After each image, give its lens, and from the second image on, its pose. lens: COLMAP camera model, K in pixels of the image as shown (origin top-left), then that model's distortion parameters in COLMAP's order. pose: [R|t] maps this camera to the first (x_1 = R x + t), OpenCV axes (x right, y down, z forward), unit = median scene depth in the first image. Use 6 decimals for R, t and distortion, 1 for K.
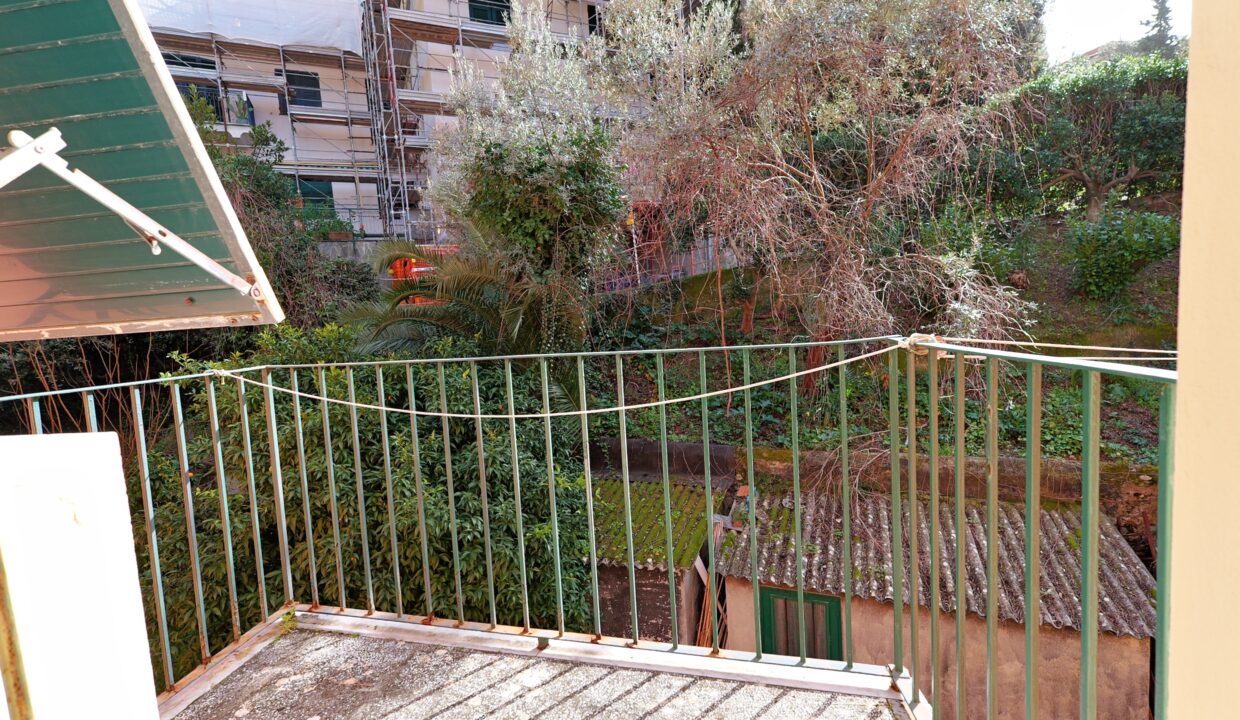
lens RADIAL K [[549.2, 0, 625.5], [0, 549.2, 360.8], [0, 0, 1]] dist [0.001088, 0.004819]
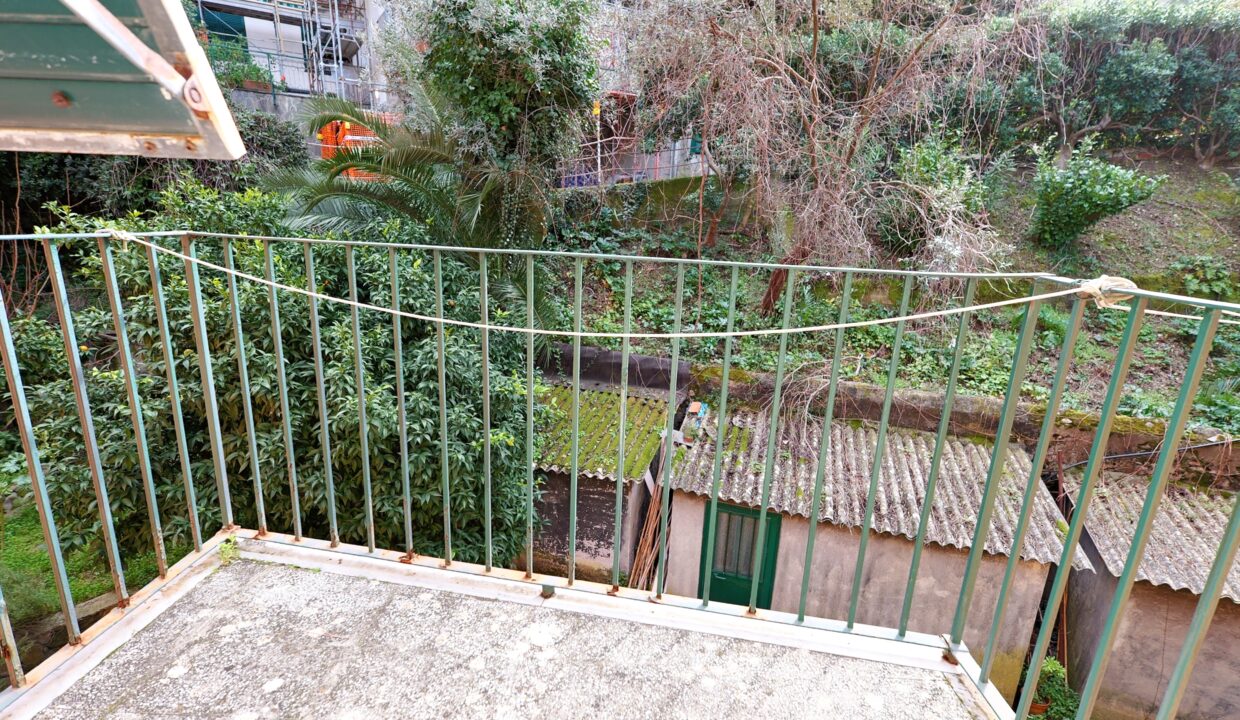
lens RADIAL K [[549.2, 0, 625.5], [0, 549.2, 360.8], [0, 0, 1]] dist [0.001088, 0.004819]
pose [[0.990347, 0.074862, 0.116659, -0.044318], [-0.093573, 0.981978, 0.164207, 0.000897], [-0.102264, -0.173537, 0.979503, 0.056527]]
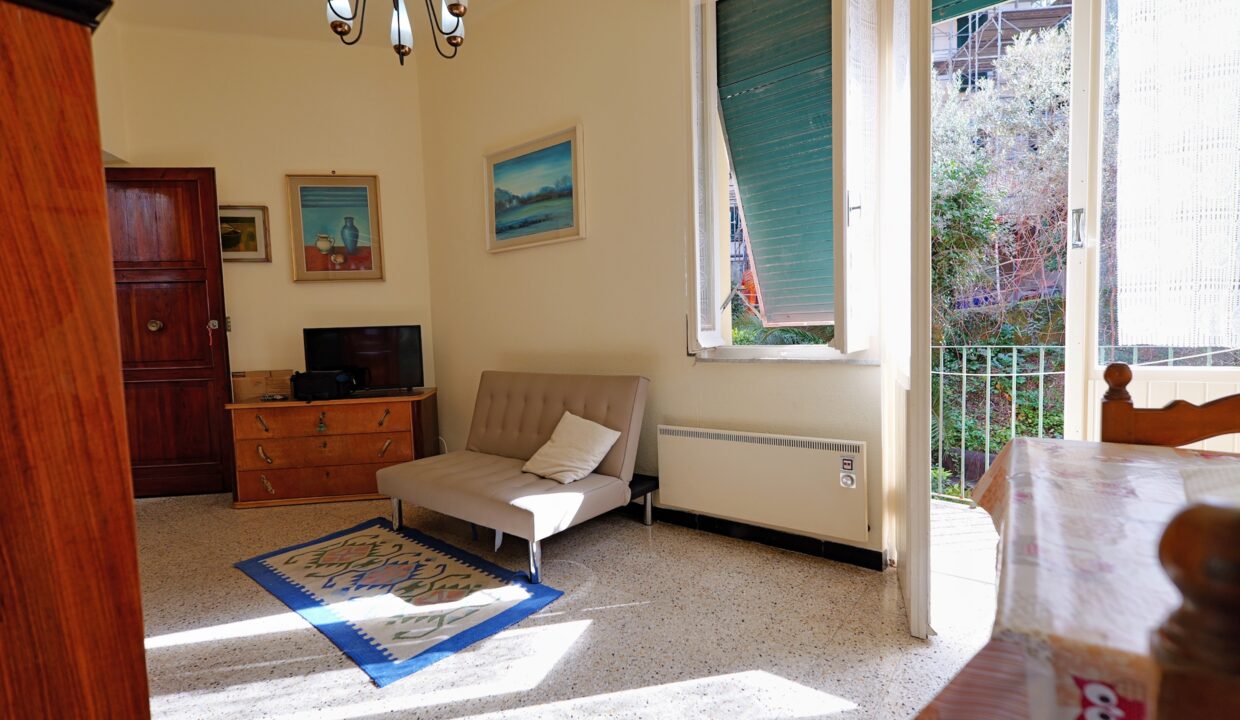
lens RADIAL K [[549.2, 0, 625.5], [0, 549.2, 360.8], [0, 0, 1]] dist [0.001088, 0.004819]
pose [[0.852039, 0.070901, -0.518655, -0.061016], [-0.084110, 0.996455, -0.001957, 0.041793], [0.516678, 0.045292, 0.854981, -0.331464]]
